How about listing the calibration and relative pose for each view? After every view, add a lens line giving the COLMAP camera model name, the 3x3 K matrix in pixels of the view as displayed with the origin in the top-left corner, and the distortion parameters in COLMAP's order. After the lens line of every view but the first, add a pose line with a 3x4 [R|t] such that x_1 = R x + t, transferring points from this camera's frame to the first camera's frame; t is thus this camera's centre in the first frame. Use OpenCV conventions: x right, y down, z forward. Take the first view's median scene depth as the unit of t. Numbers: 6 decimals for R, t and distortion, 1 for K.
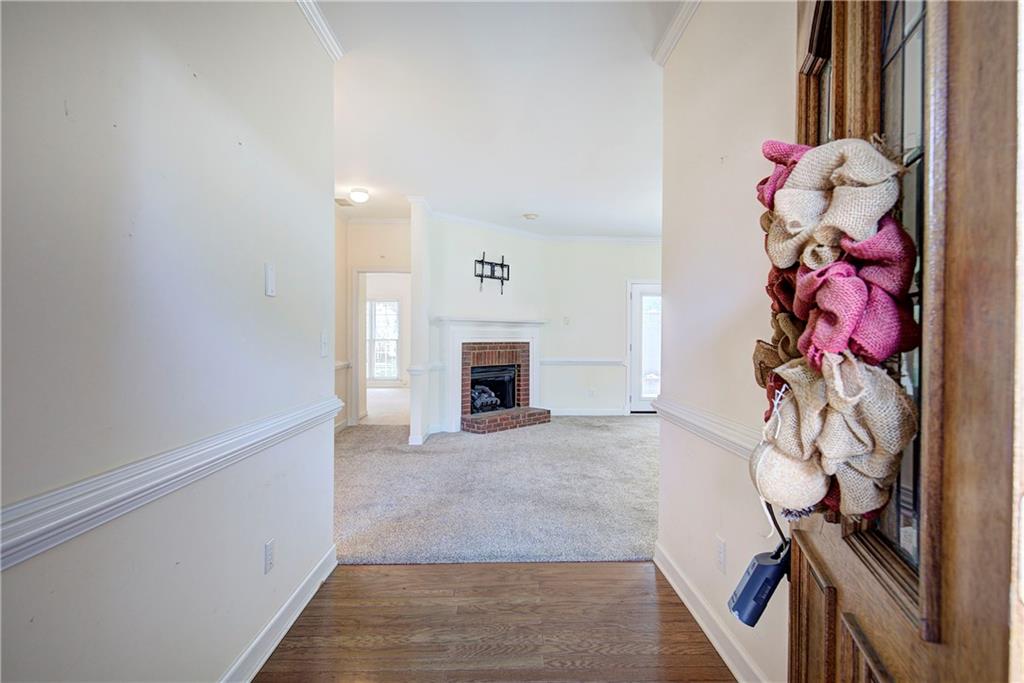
lens RADIAL K [[524.1, 0, 513.6], [0, 524.1, 342.1], [0, 0, 1]] dist [-0.000457, -0.000024]
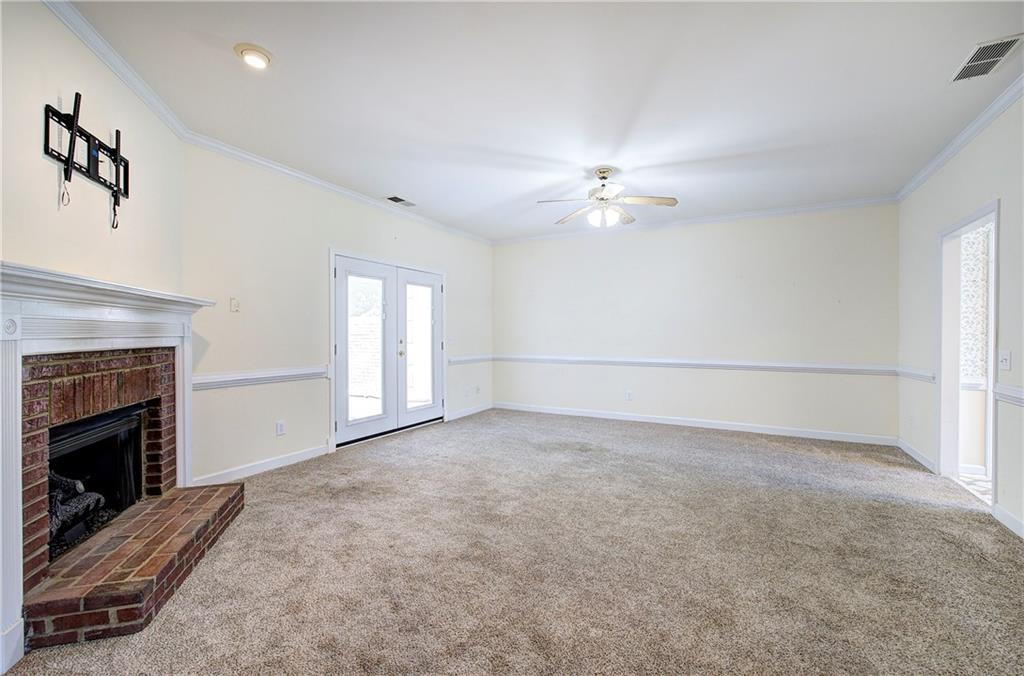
lens RADIAL K [[433.9, 0, 515.0], [0, 433.9, 337.2], [0, 0, 1]] dist [-0.001157, -0.000170]
pose [[0.496331, -0.010145, 0.868074, -0.161778], [0.011712, 0.999919, 0.004989, -0.007051], [-0.868055, 0.007691, 0.496409, 0.589122]]
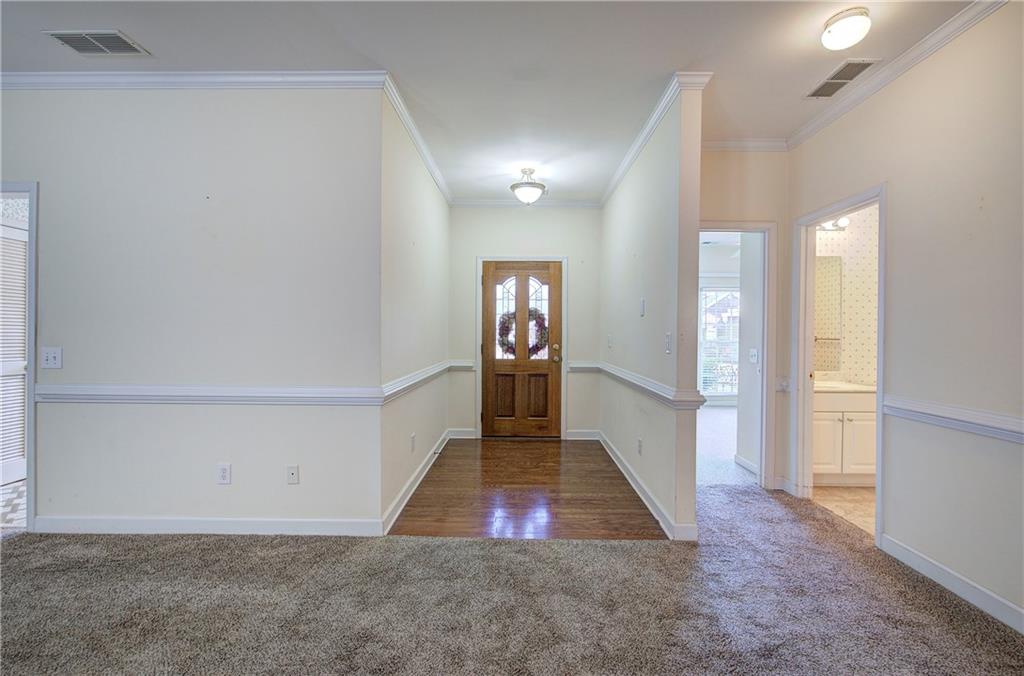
lens RADIAL K [[433.9, 0, 515.0], [0, 433.9, 337.2], [0, 0, 1]] dist [-0.001157, -0.000170]
pose [[-0.999430, -0.013361, 0.030999, -0.010123], [-0.012773, 0.999736, 0.019098, -0.009078], [-0.031246, 0.018691, -0.999337, 0.749305]]
